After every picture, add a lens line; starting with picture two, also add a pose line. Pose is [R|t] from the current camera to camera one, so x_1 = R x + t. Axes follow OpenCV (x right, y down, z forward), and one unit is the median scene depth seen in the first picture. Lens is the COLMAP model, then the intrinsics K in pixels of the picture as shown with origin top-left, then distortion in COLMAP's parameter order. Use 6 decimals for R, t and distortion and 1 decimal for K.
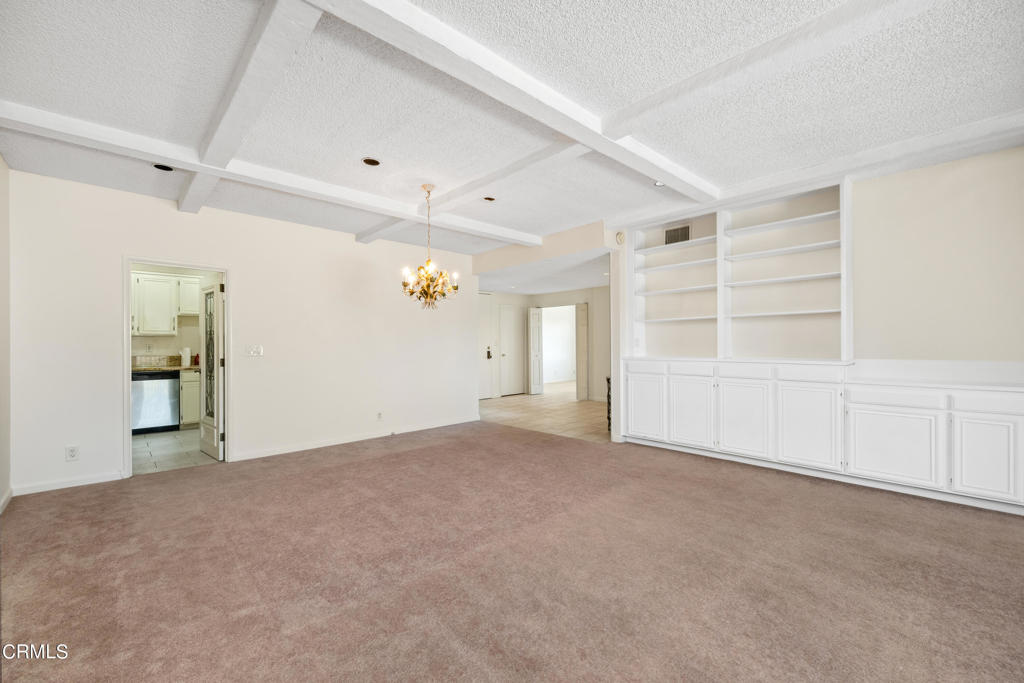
lens RADIAL K [[427.6, 0, 513.6], [0, 427.6, 348.6], [0, 0, 1]] dist [0.001625, 0.000005]
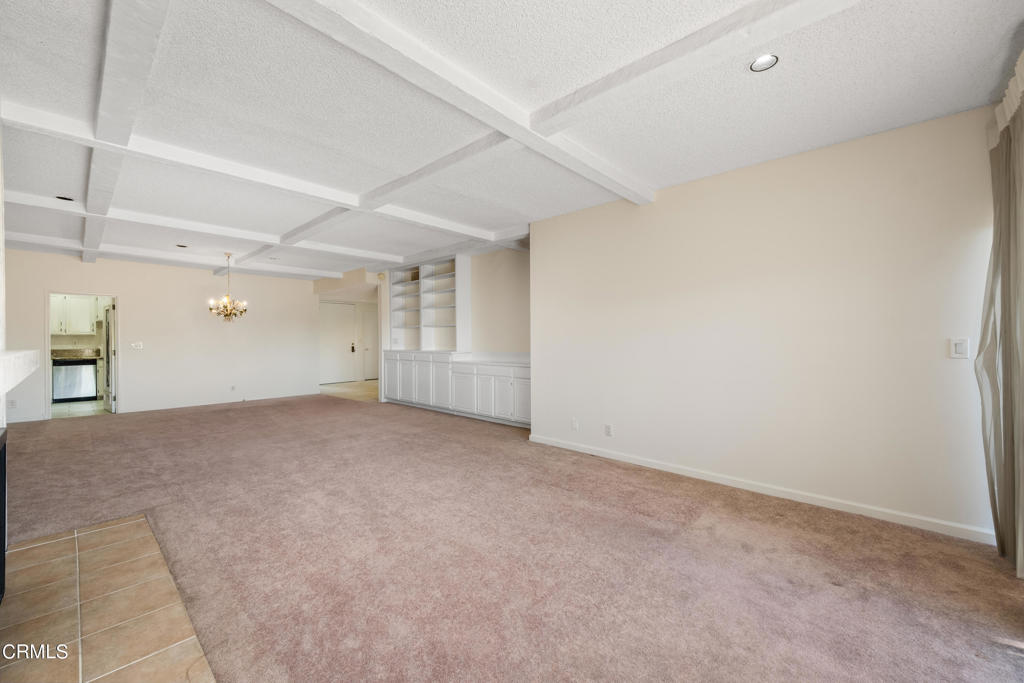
lens RADIAL K [[404.9, 0, 512.6], [0, 404.9, 345.5], [0, 0, 1]] dist [-0.000960, -0.000151]
pose [[0.997512, 0.002265, 0.070465, 0.633641], [-0.002368, 0.999996, 0.001376, -0.000995], [-0.070462, -0.001540, 0.997513, -0.562822]]
